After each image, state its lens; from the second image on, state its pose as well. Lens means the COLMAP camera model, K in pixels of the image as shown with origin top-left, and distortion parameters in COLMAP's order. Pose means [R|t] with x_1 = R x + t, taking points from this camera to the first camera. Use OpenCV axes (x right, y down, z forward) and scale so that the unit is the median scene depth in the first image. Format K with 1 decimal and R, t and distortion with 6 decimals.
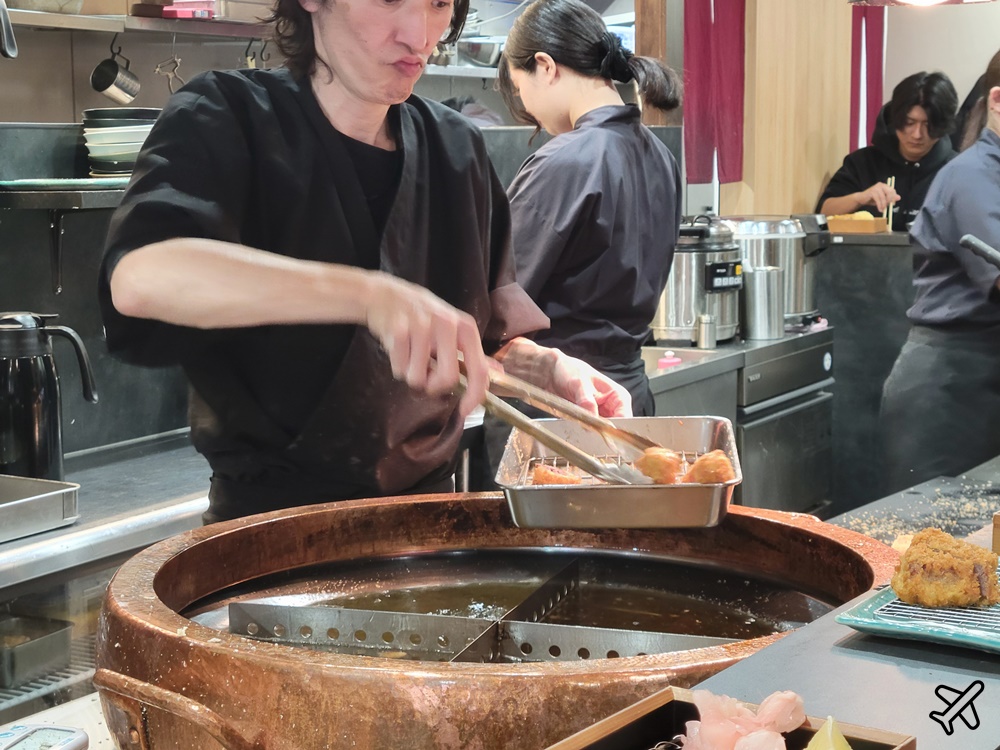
lens RADIAL K [[1874.6, 0, 500.8], [0, 1874.6, 374.4], [0, 0, 1]] dist [-0.032114, 0.000000]
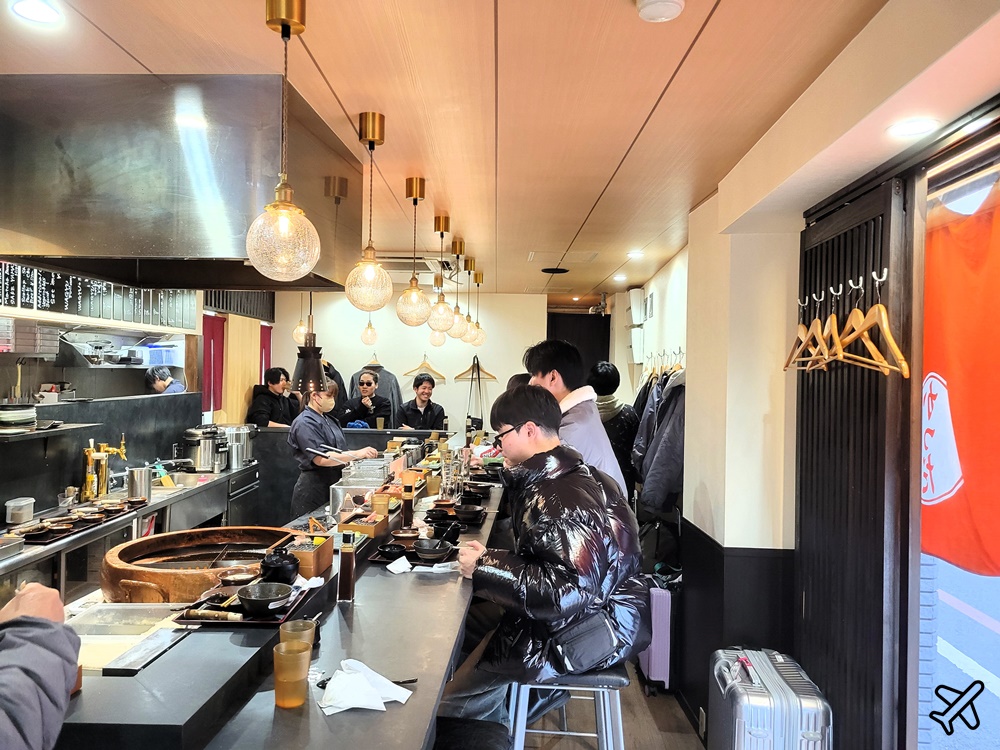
lens RADIAL K [[811.2, 0, 502.3], [0, 811.2, 373.3], [0, 0, 1]] dist [-0.027090, 0.003198]
pose [[0.875295, 0.007188, 0.483536, -0.099351], [0.046869, 0.993921, -0.099617, -0.021471], [-0.481313, 0.109857, 0.869637, -0.275515]]
